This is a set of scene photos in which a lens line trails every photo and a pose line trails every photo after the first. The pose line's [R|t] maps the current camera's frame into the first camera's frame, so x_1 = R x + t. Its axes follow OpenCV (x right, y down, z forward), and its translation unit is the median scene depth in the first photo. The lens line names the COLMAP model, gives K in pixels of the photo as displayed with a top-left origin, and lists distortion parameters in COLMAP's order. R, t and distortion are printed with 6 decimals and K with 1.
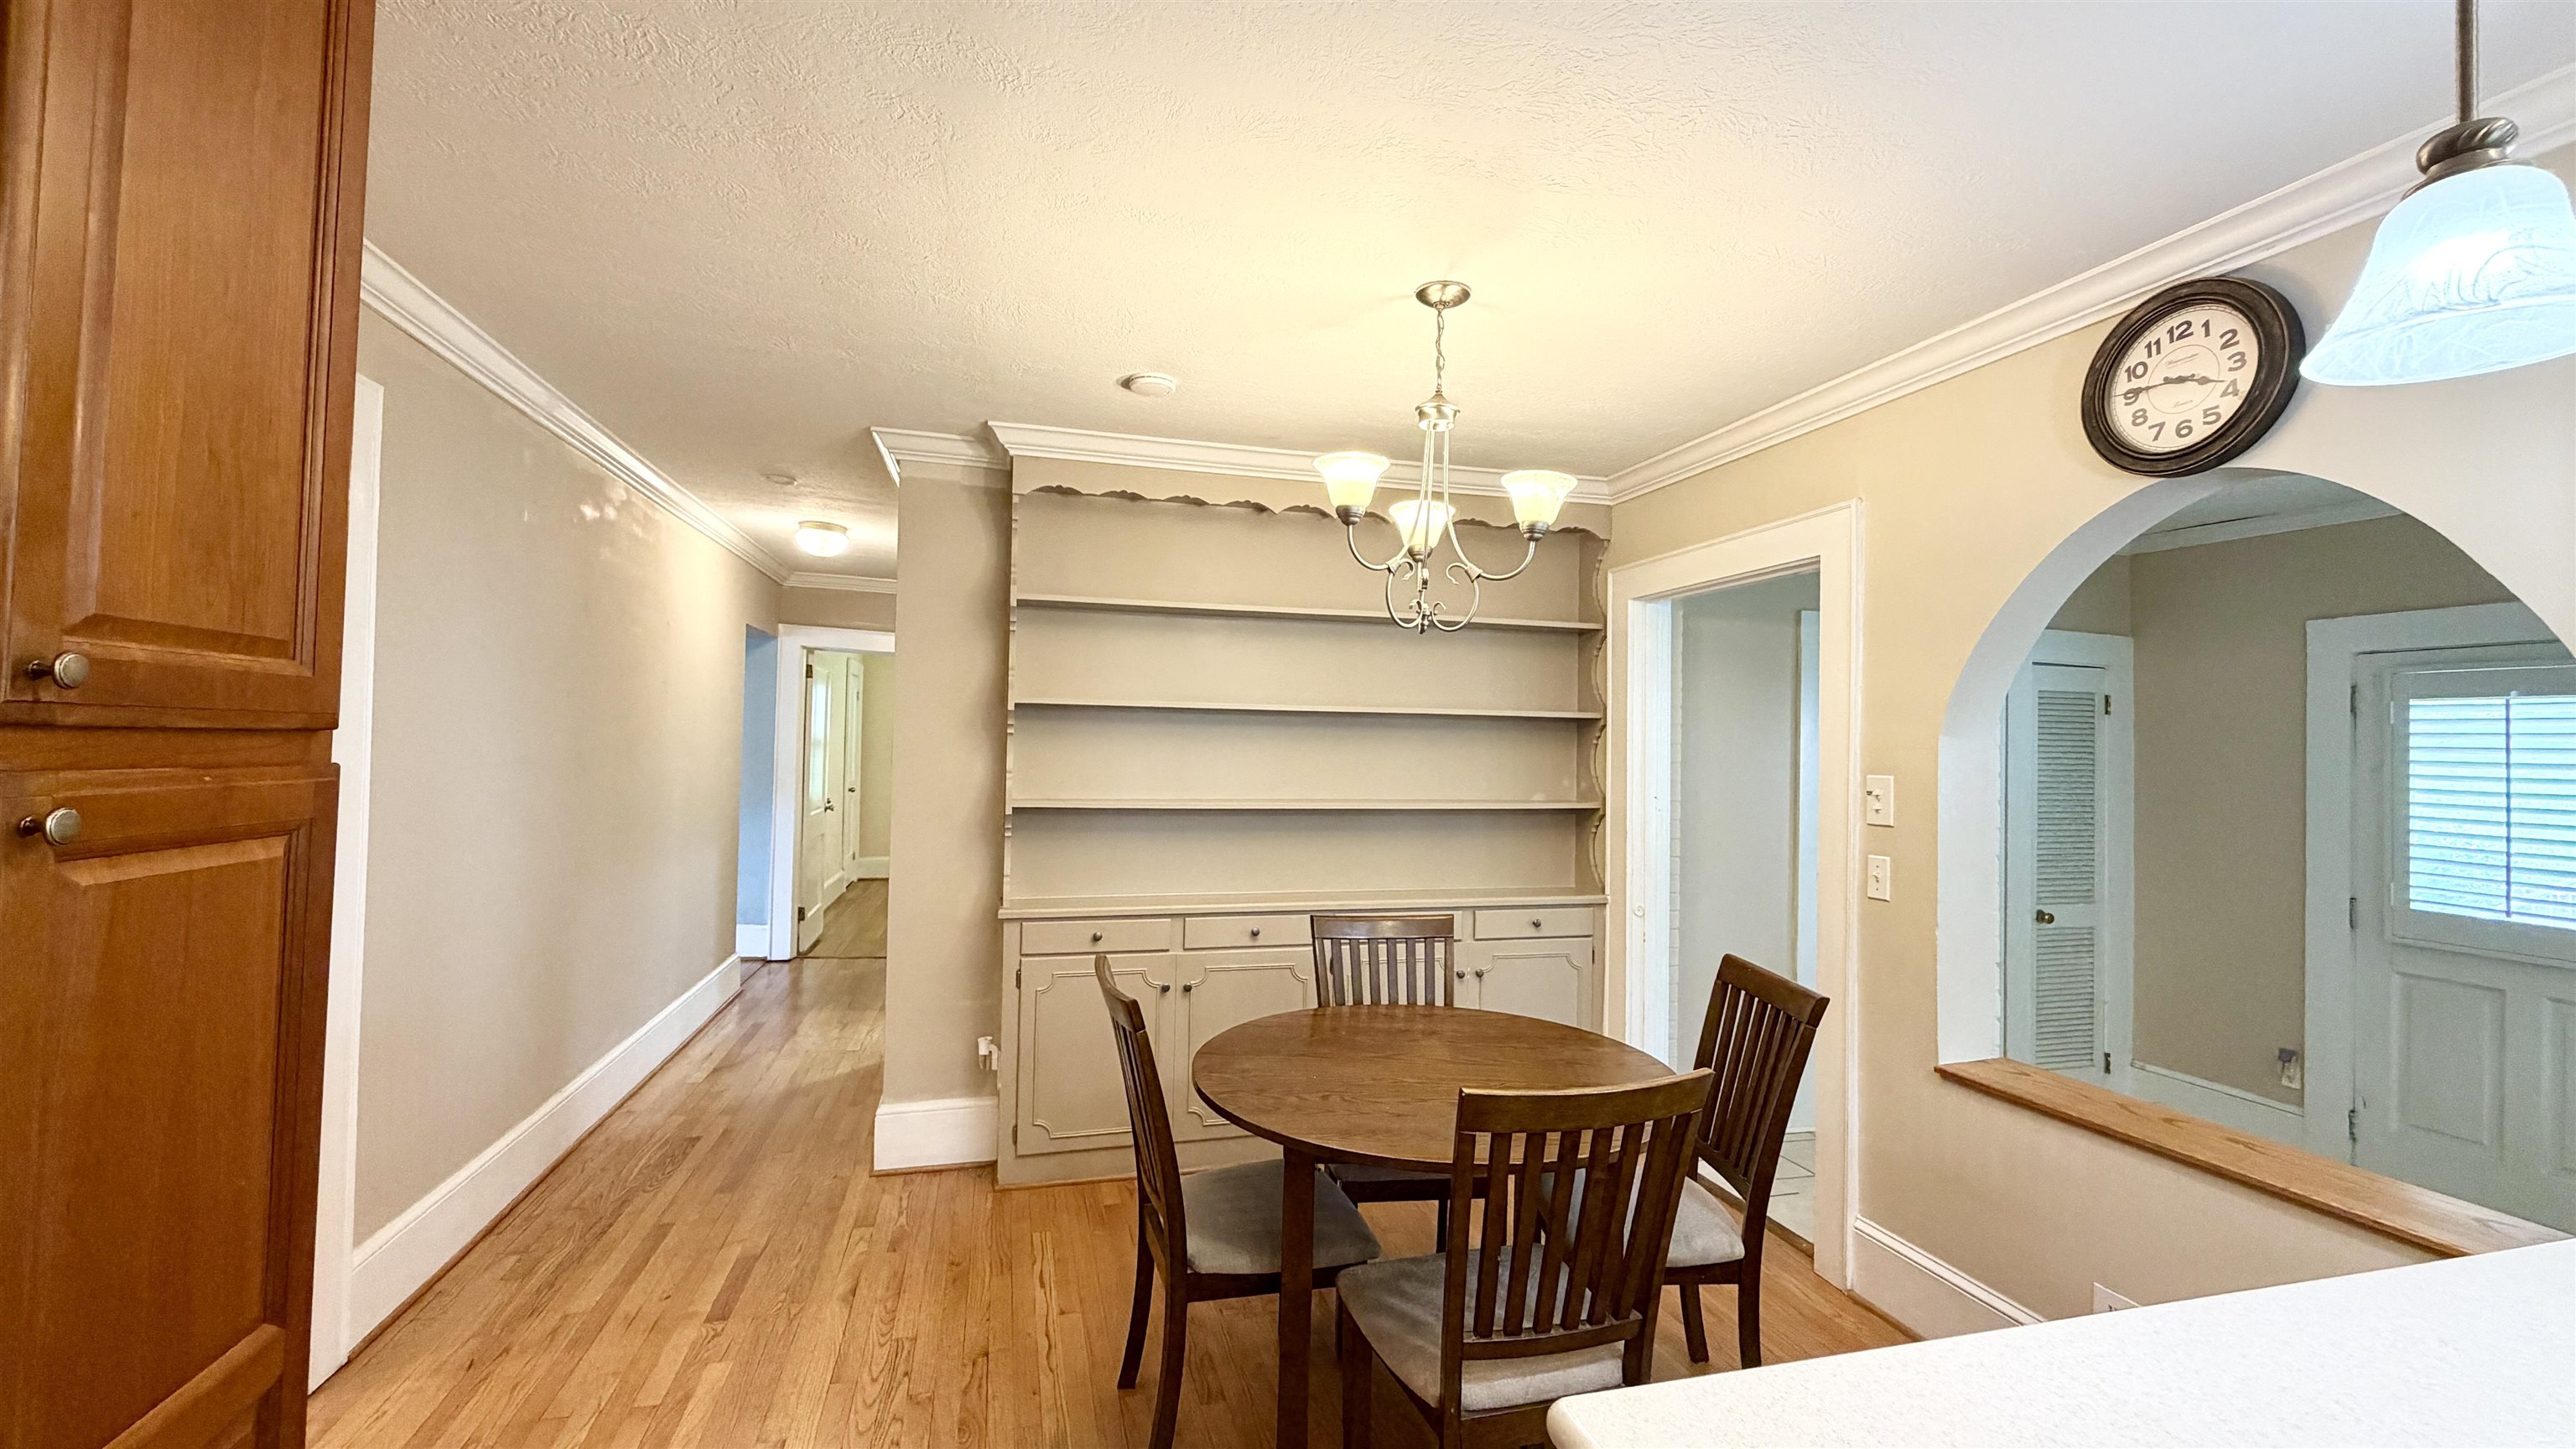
lens RADIAL K [[1028.0, 0, 1282.3], [0, 1028.0, 724.9], [0, 0, 1]] dist [0.001851, -0.000579]
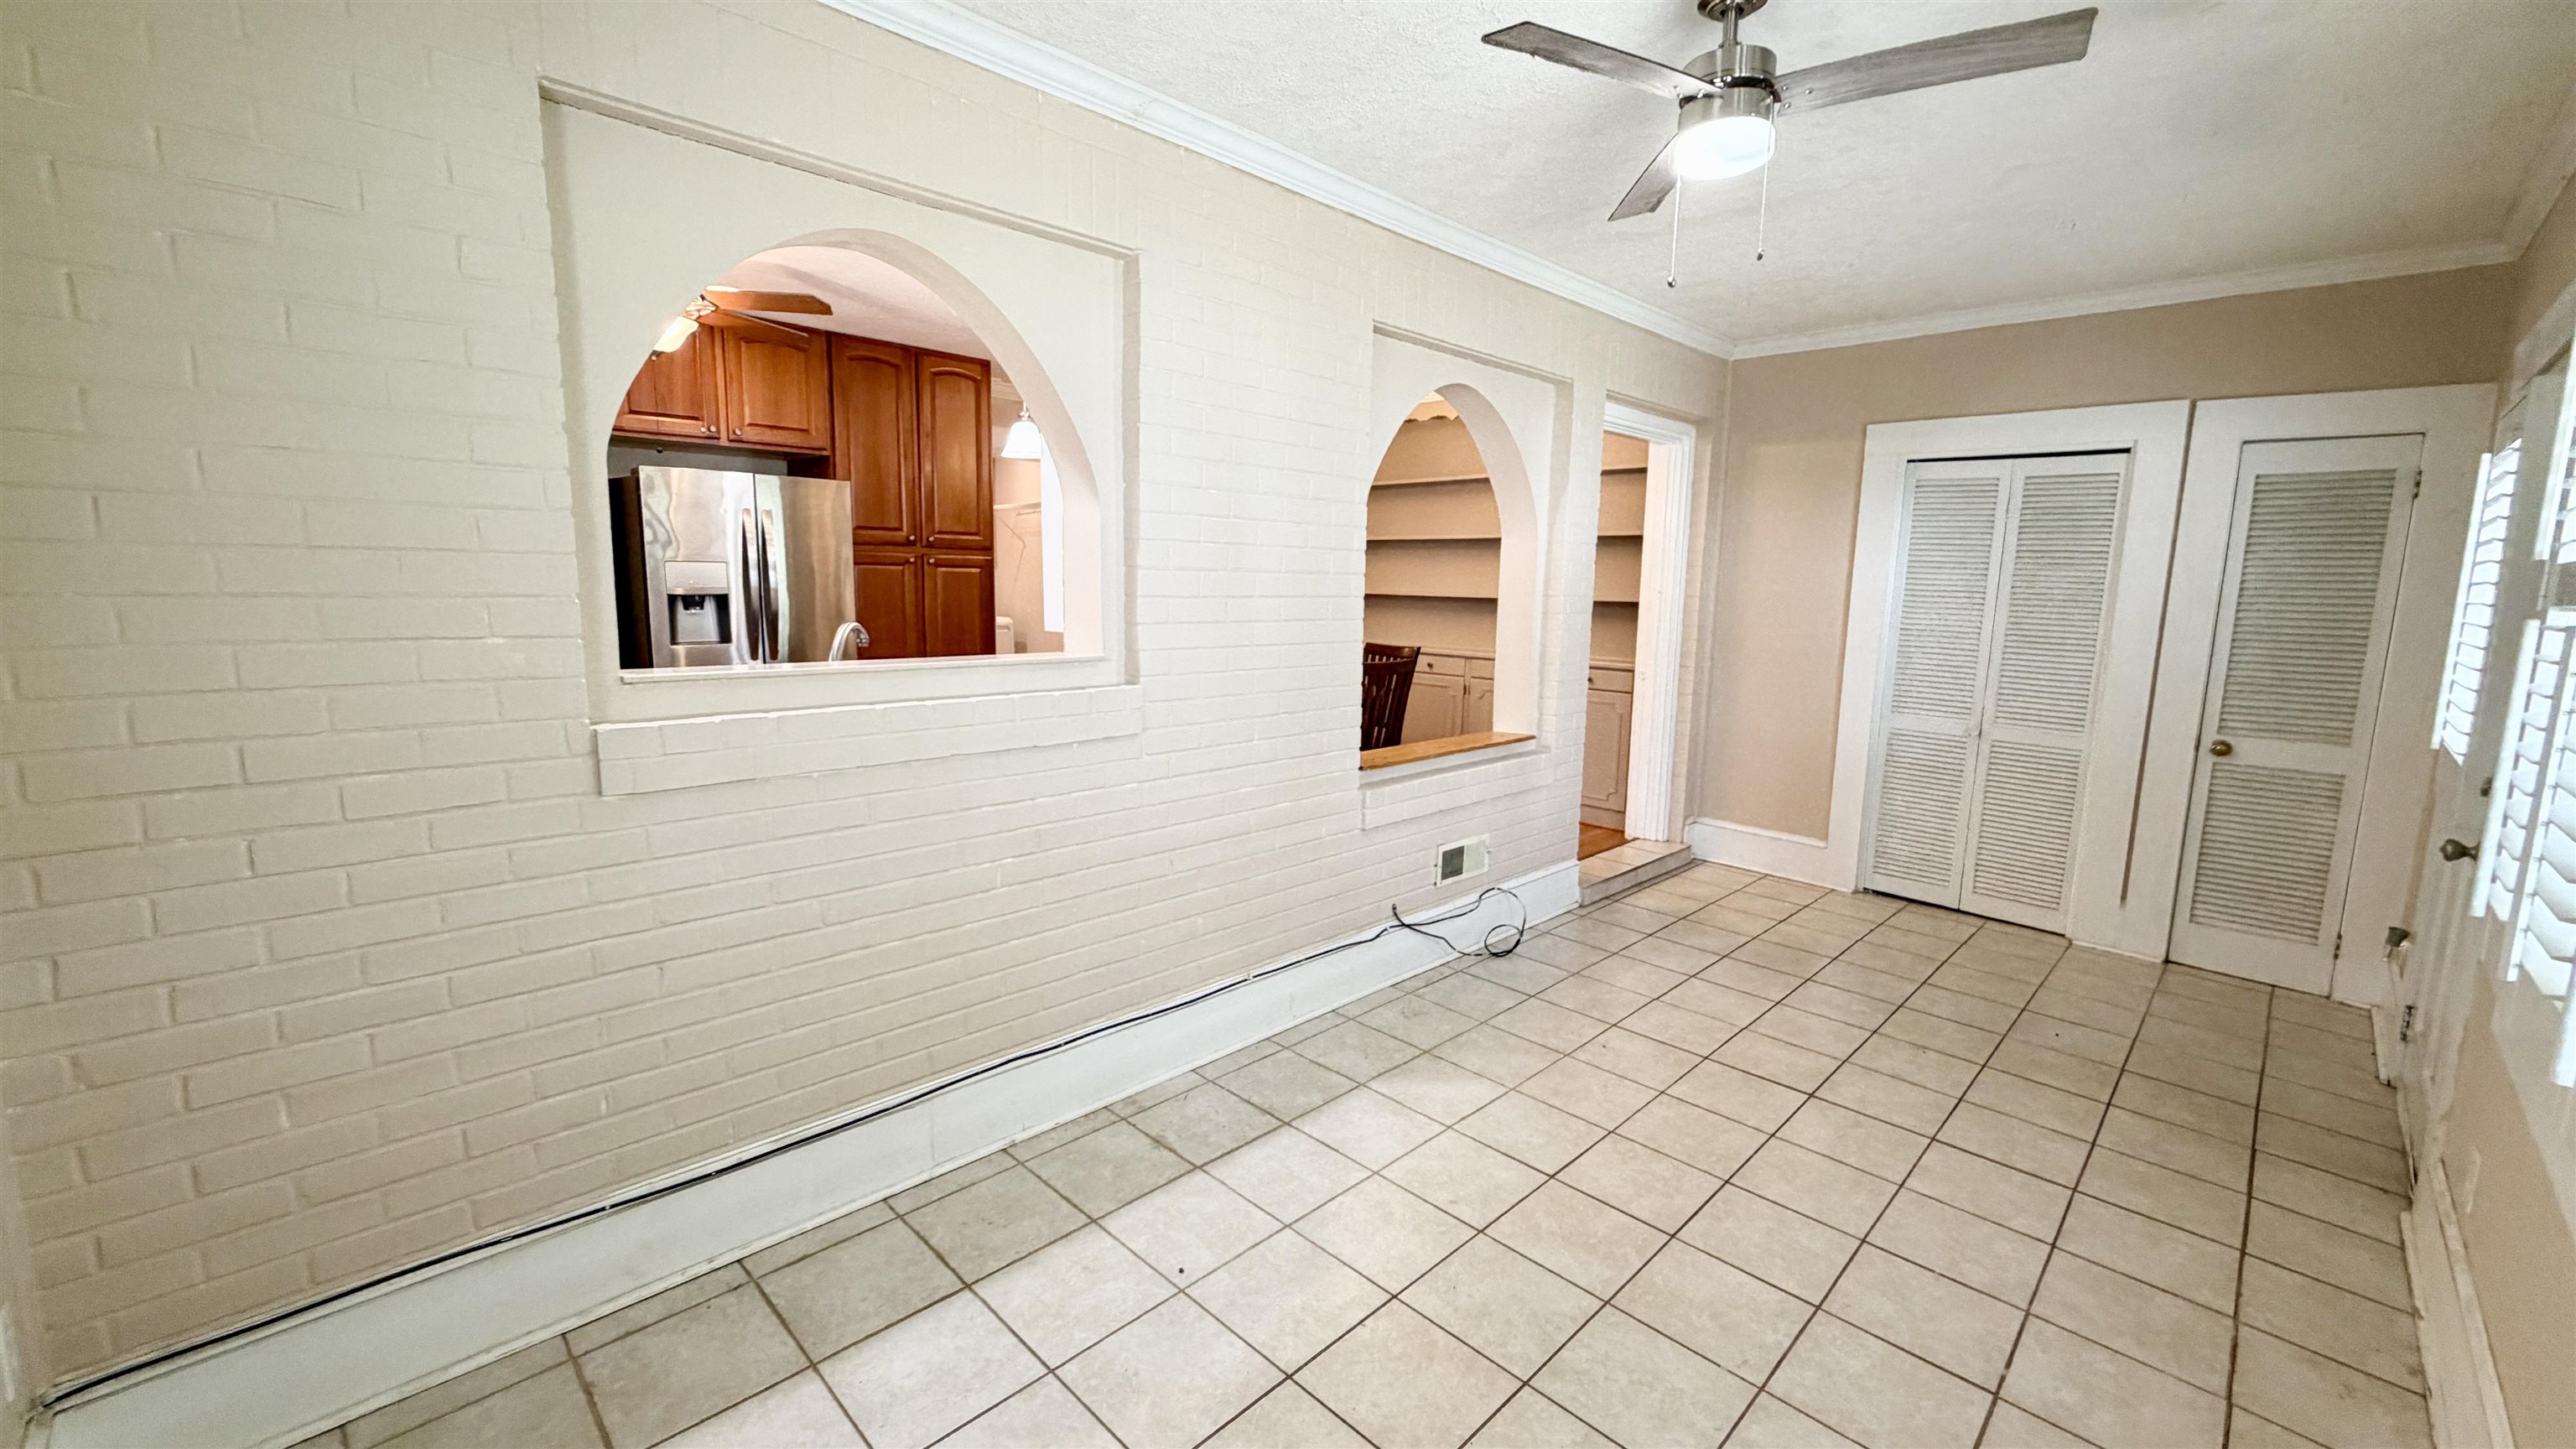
lens RADIAL K [[1030.1, 0, 1283.7], [0, 1030.1, 720.9], [0, 0, 1]] dist [-0.000437, -0.000104]
pose [[0.499827, 0.114149, -0.858570, 1.388398], [0.007715, 0.990651, 0.136201, 0.053259], [0.866091, -0.074701, 0.494273, -0.110082]]
